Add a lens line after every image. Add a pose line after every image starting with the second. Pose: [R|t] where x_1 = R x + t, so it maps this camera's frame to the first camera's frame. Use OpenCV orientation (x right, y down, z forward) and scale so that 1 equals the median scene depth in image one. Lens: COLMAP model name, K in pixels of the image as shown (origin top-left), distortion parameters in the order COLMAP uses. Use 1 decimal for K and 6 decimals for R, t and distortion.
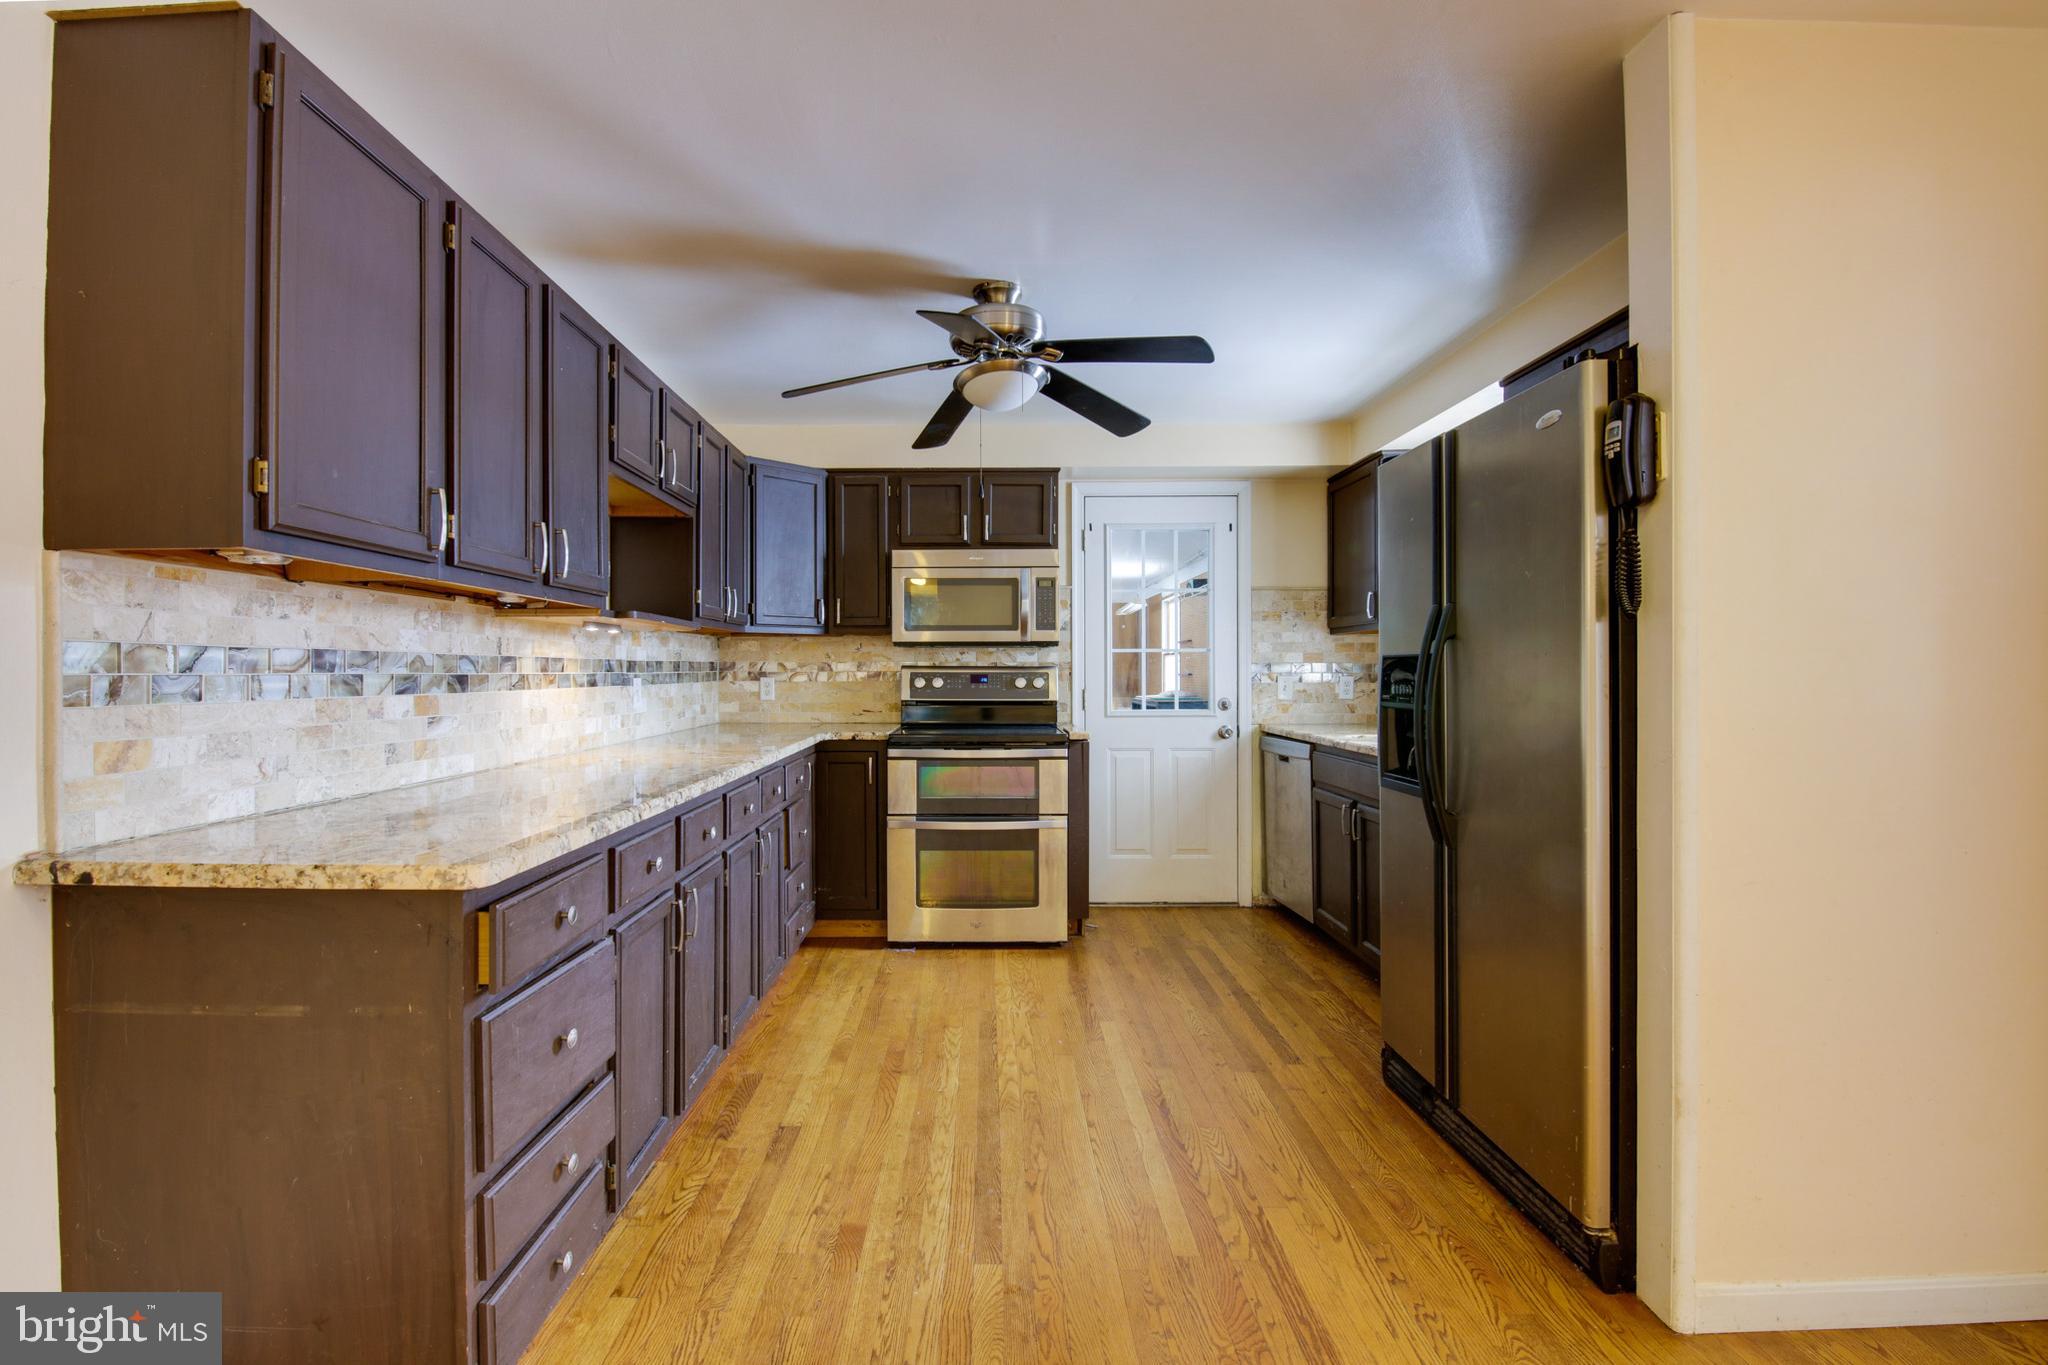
lens RADIAL K [[898.6, 0, 1017.2], [0, 898.6, 675.3], [0, 0, 1]] dist [0.001760, -0.011561]
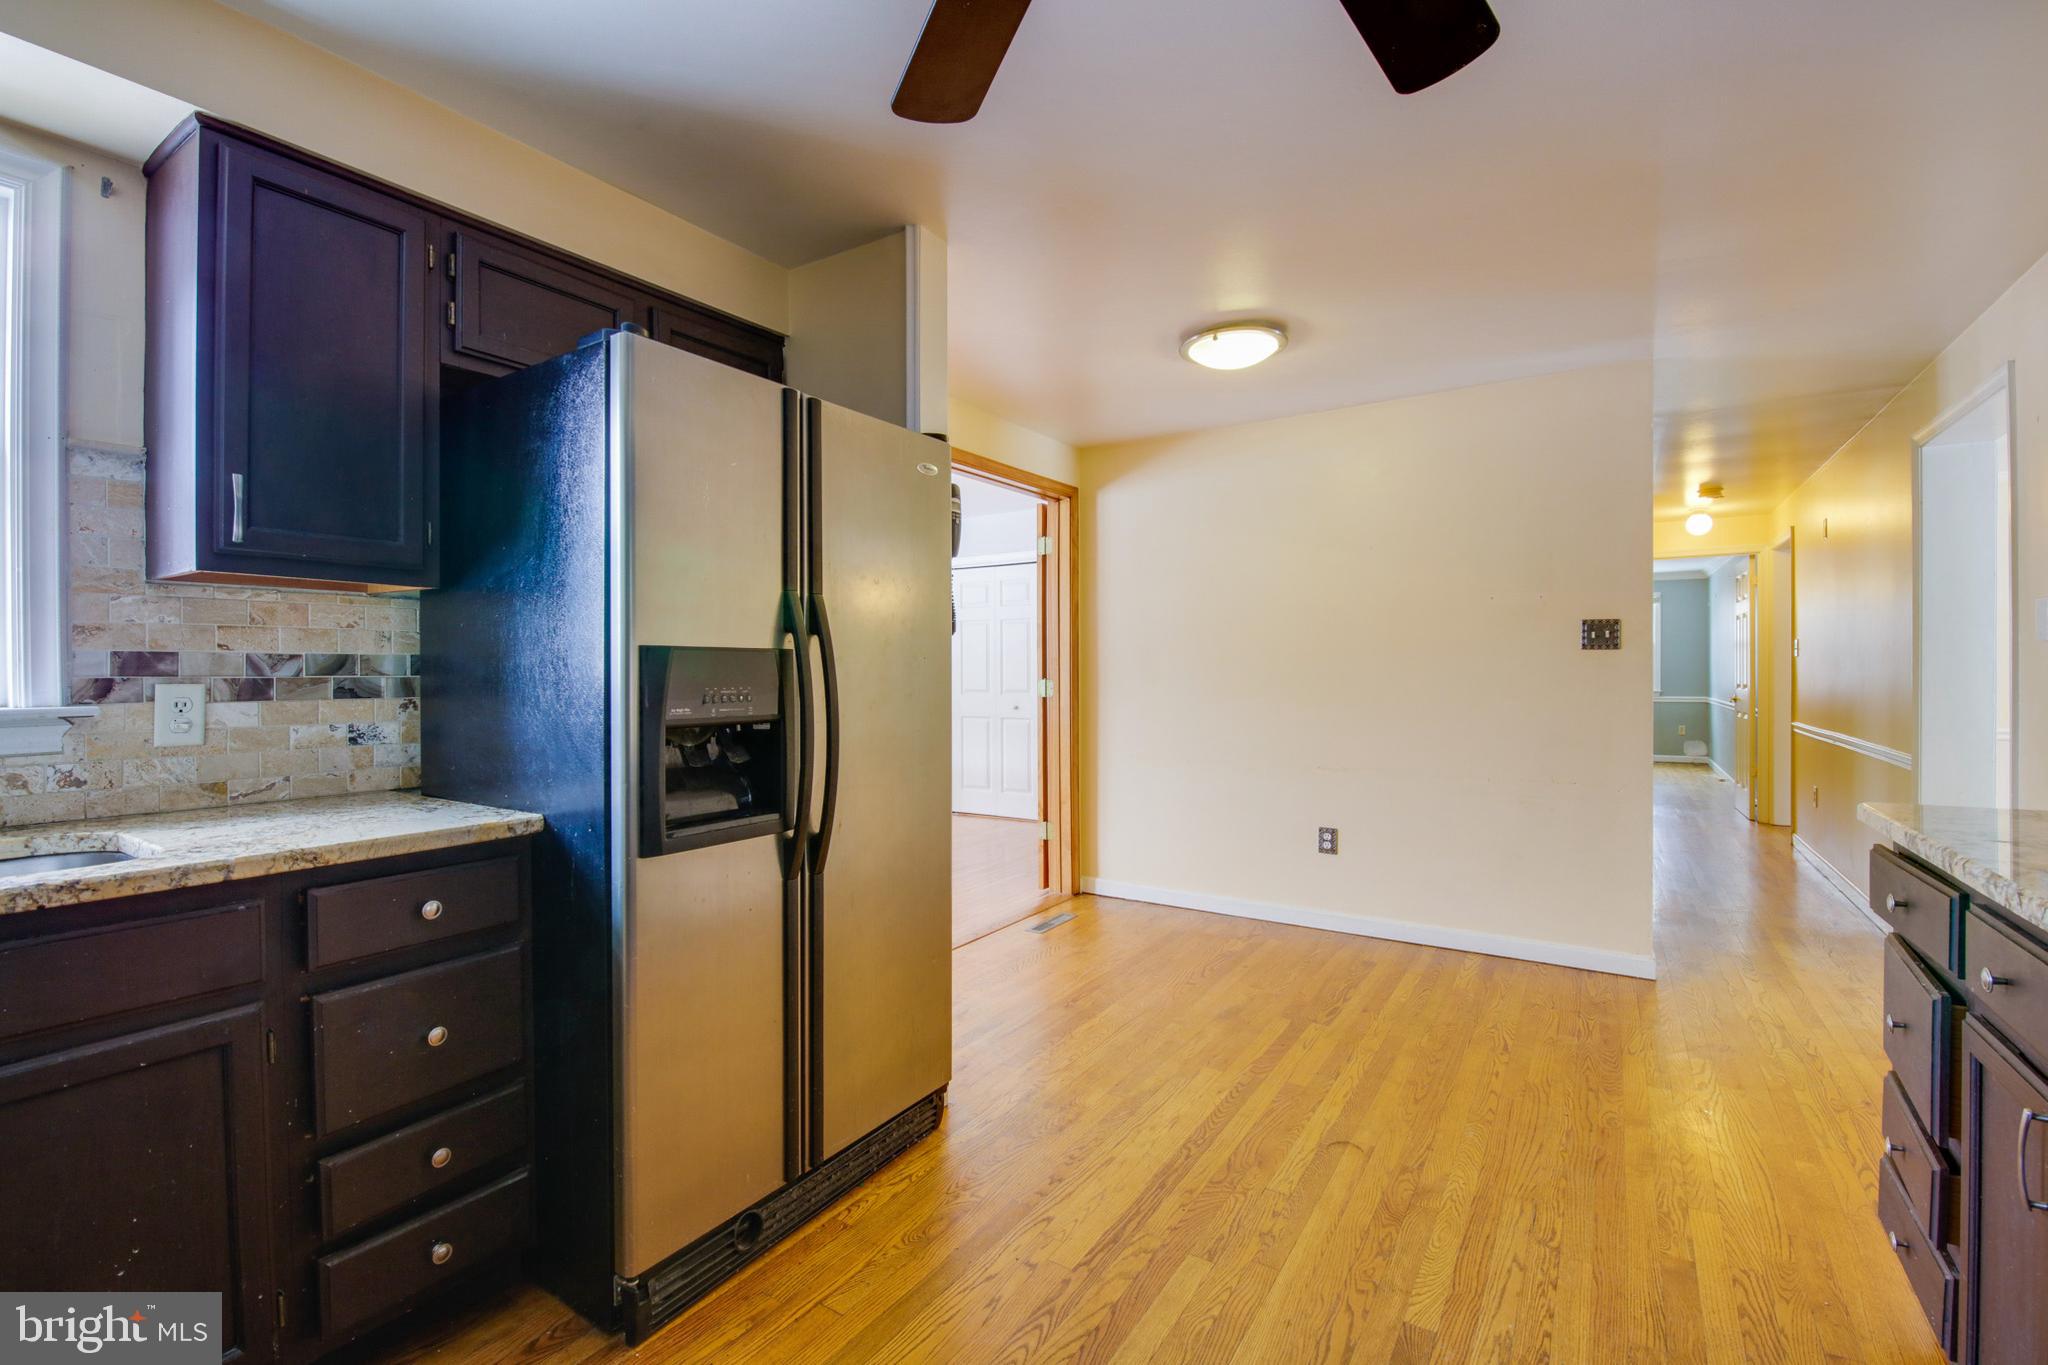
lens RADIAL K [[860.8, 0, 1026.2], [0, 860.8, 675.2], [0, 0, 1]] dist [-0.000399, -0.010330]
pose [[-0.812167, 0.008158, 0.583368, -0.092056], [0.009917, 0.999951, -0.000178, 0.000381], [-0.583341, 0.005641, -0.812208, 0.815383]]
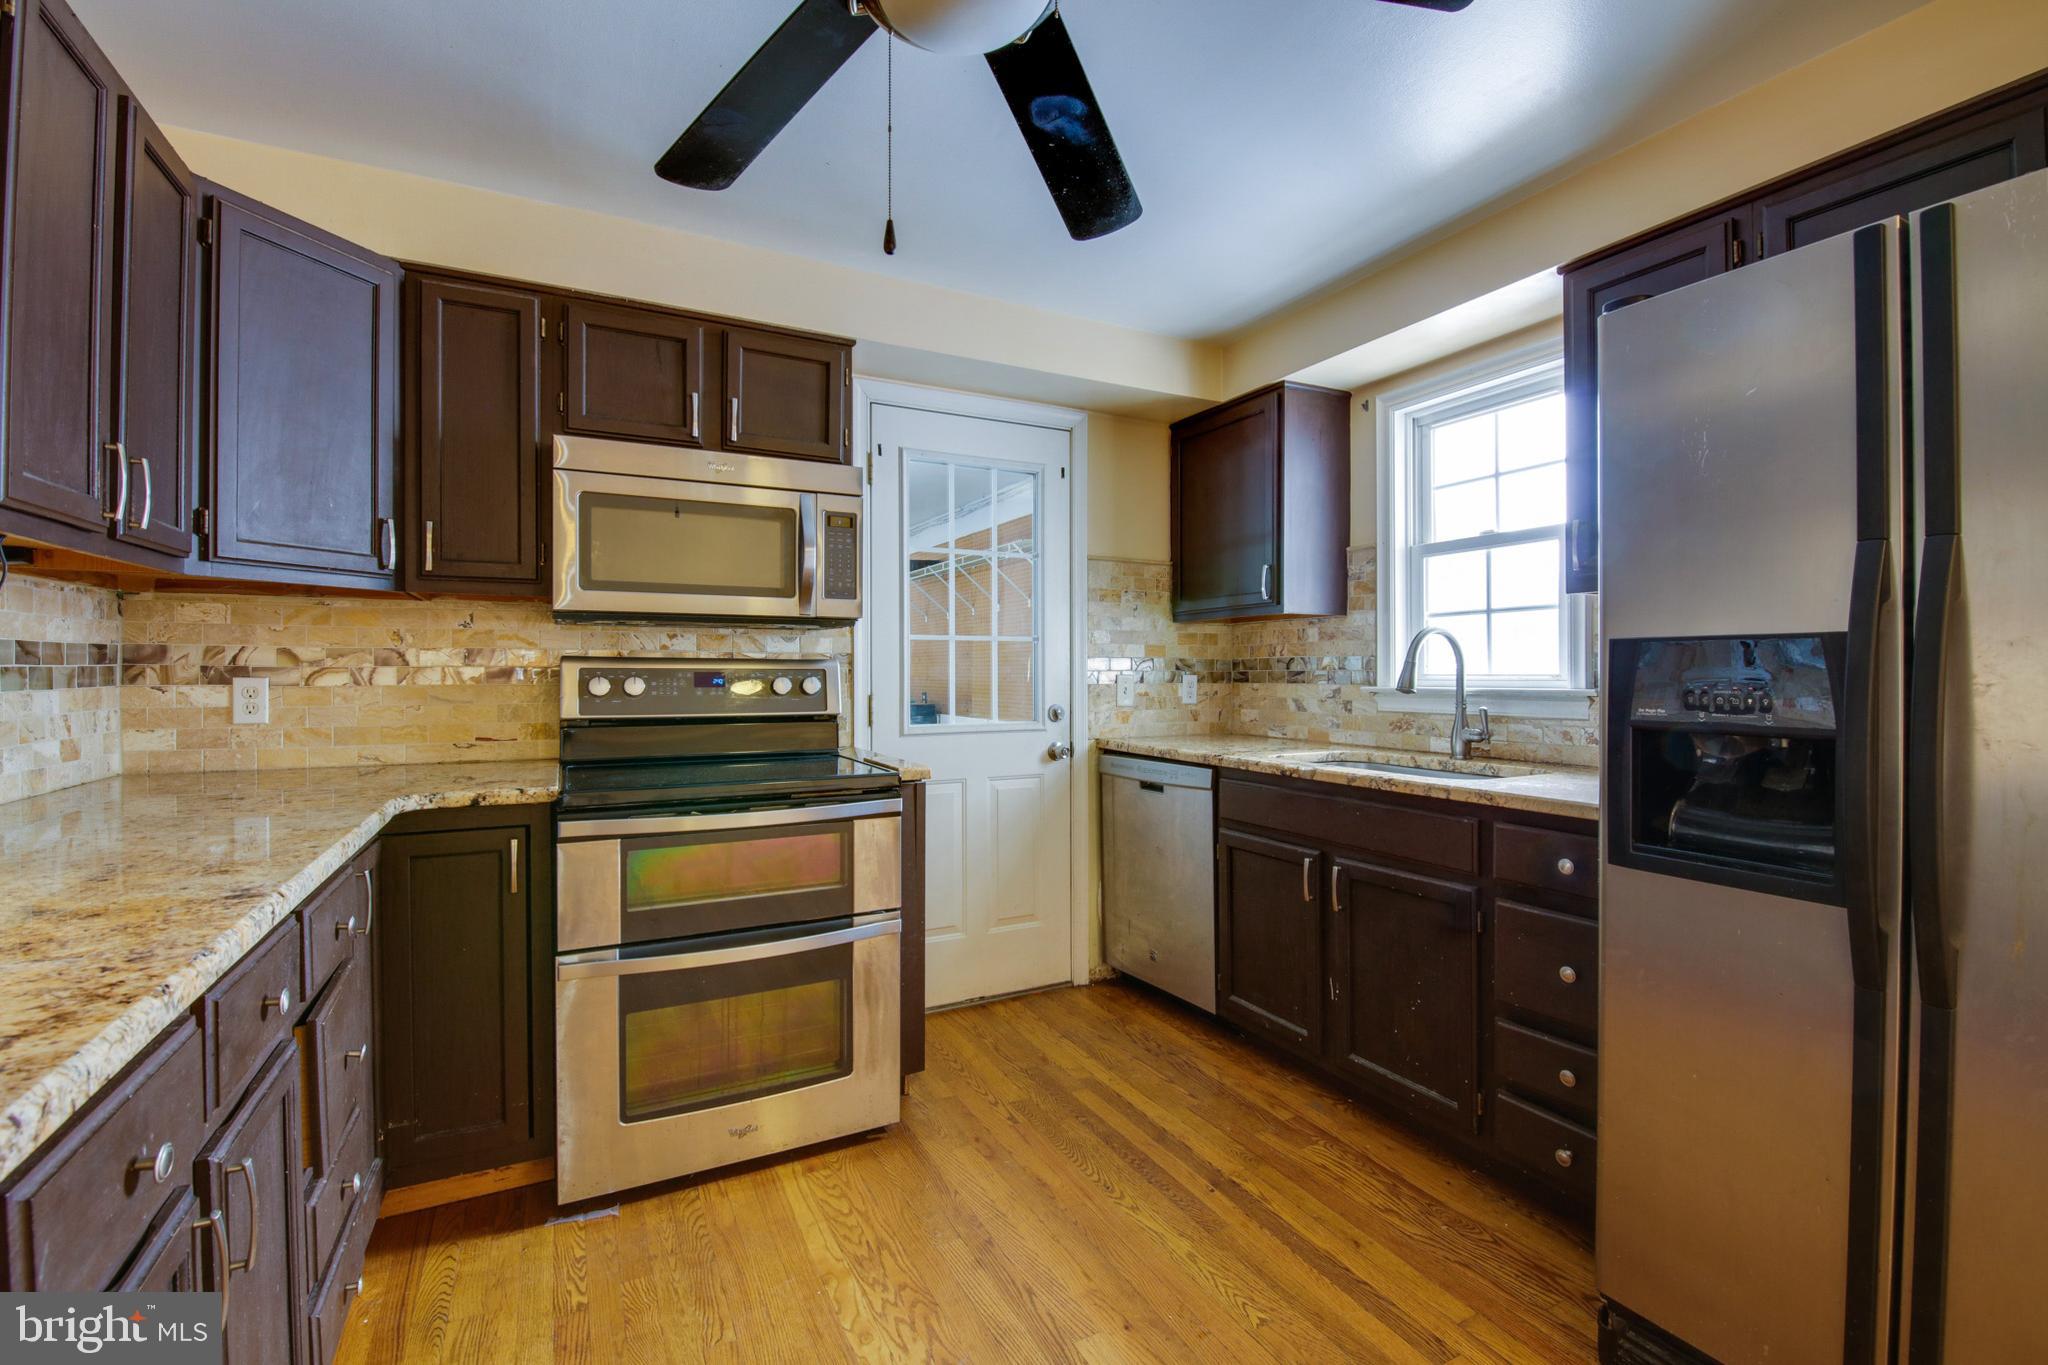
lens RADIAL K [[860.8, 0, 1026.2], [0, 860.8, 675.2], [0, 0, 1]] dist [-0.000399, -0.010330]
pose [[0.897393, -0.000206, 0.441233, -0.109997], [-0.000571, 0.999999, 0.001628, 0.000060], [-0.441232, -0.001713, 0.897391, 0.416642]]
